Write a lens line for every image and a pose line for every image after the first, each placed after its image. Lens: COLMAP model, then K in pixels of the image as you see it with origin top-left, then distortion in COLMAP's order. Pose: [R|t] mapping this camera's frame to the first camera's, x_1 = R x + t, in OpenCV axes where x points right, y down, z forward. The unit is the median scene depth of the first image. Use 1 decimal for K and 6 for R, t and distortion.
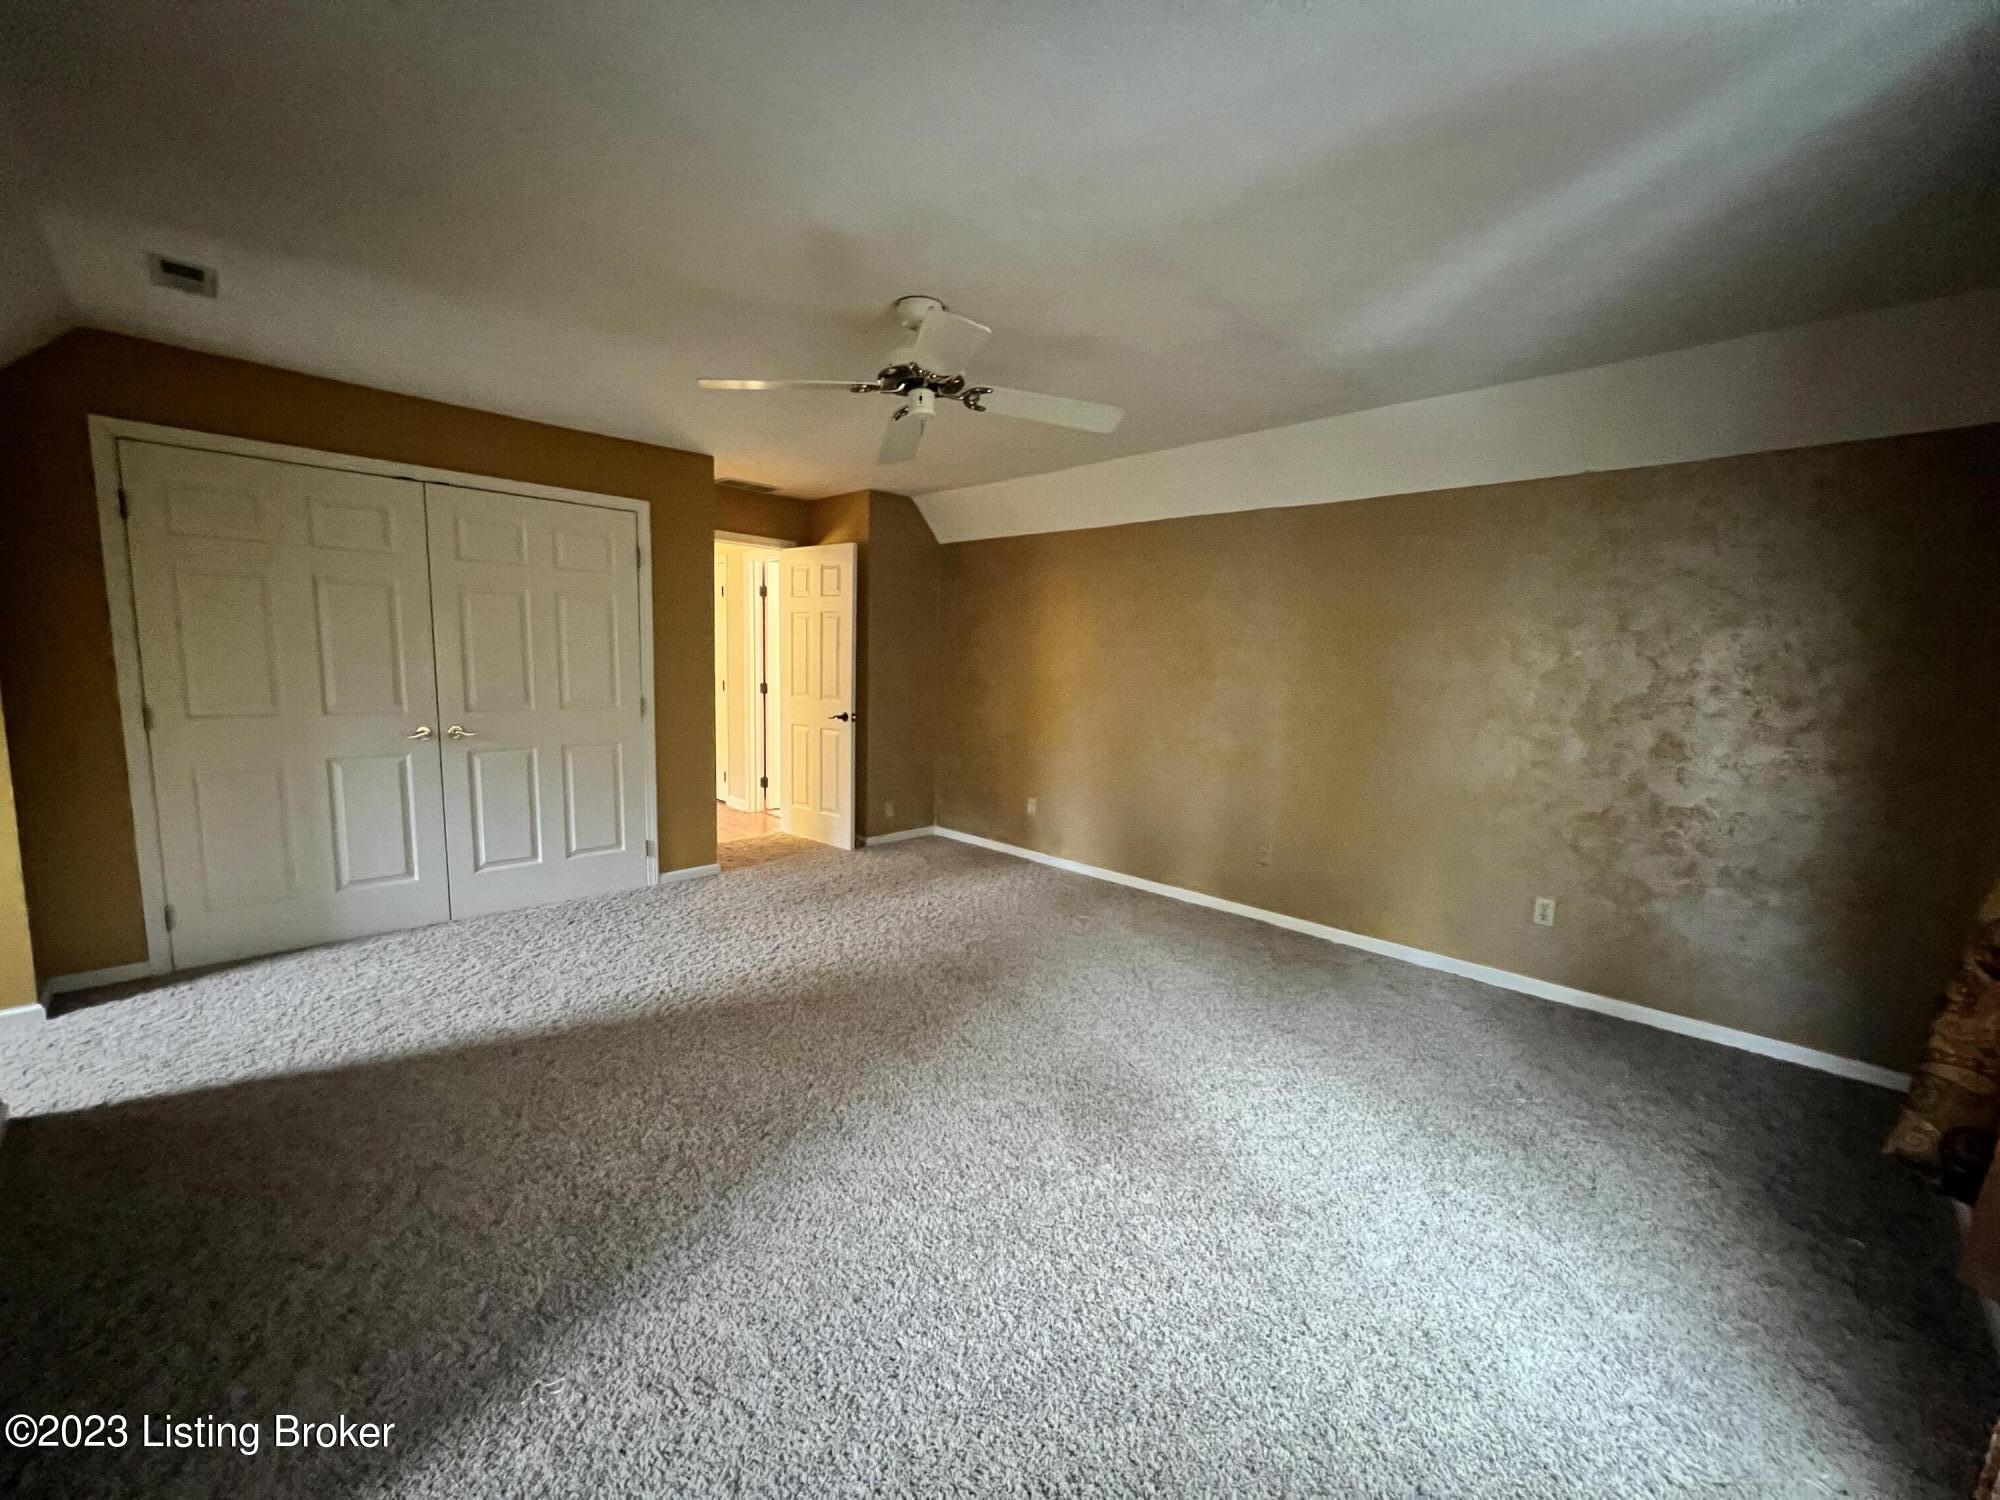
lens RADIAL K [[797.6, 0, 1008.9], [0, 797.6, 749.1], [0, 0, 1]] dist [-0.000262, -0.000146]
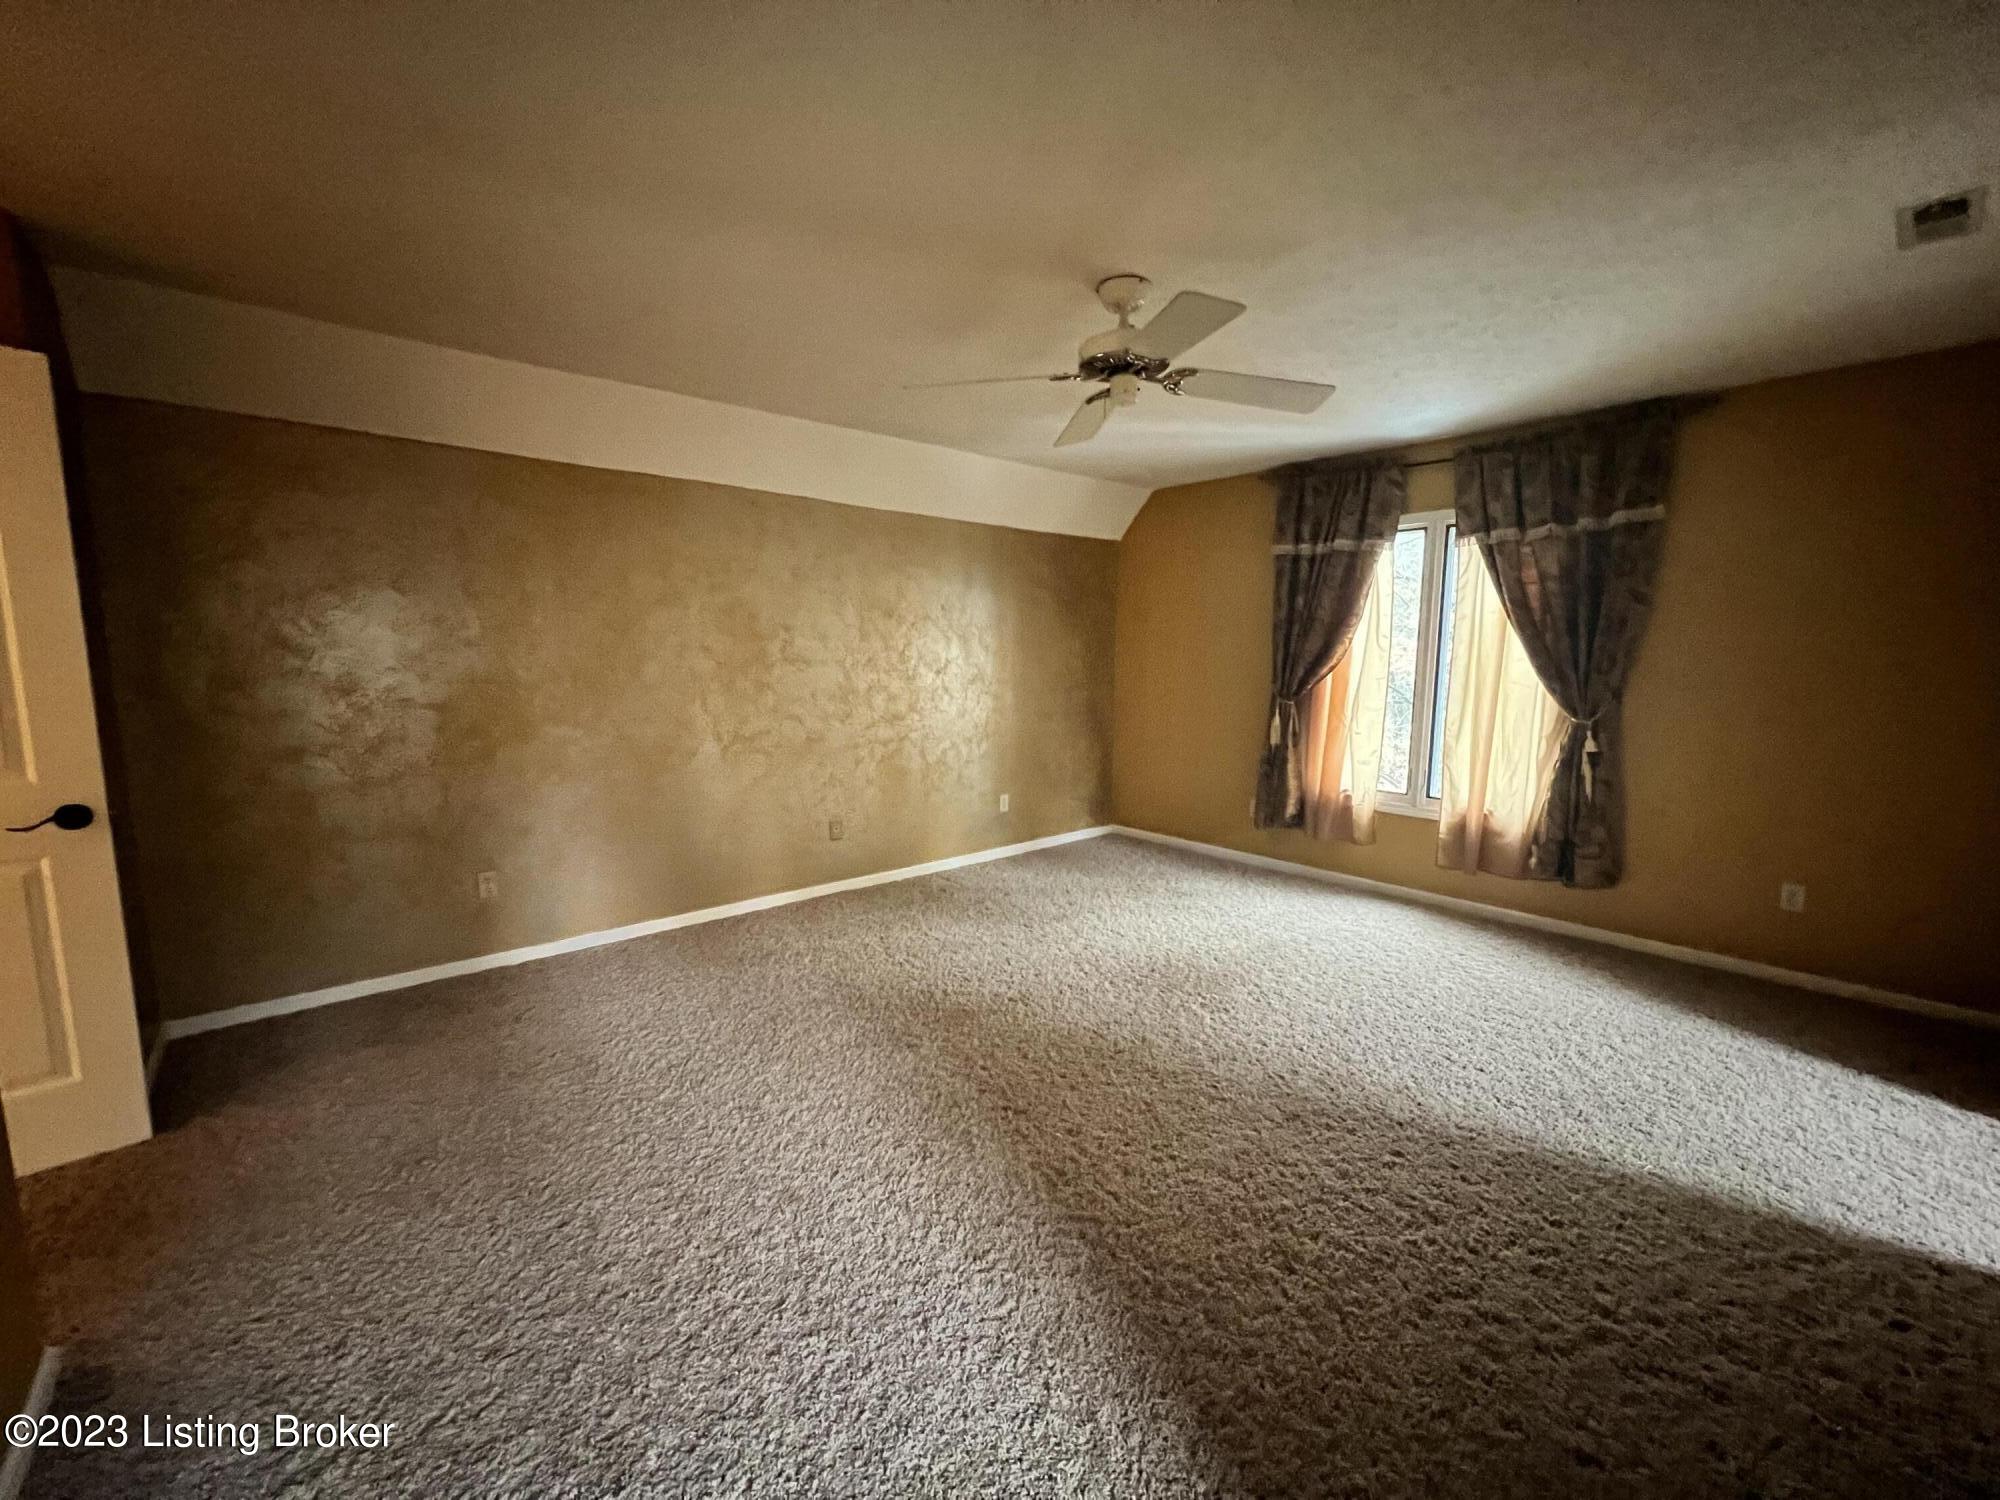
lens RADIAL K [[797.6, 0, 1008.9], [0, 797.6, 749.1], [0, 0, 1]] dist [-0.000262, -0.000146]
pose [[0.104880, -0.151827, 0.982827, -0.530493], [0.123653, 0.982599, 0.138597, -0.069487], [-0.986767, 0.106993, 0.121829, 0.508176]]
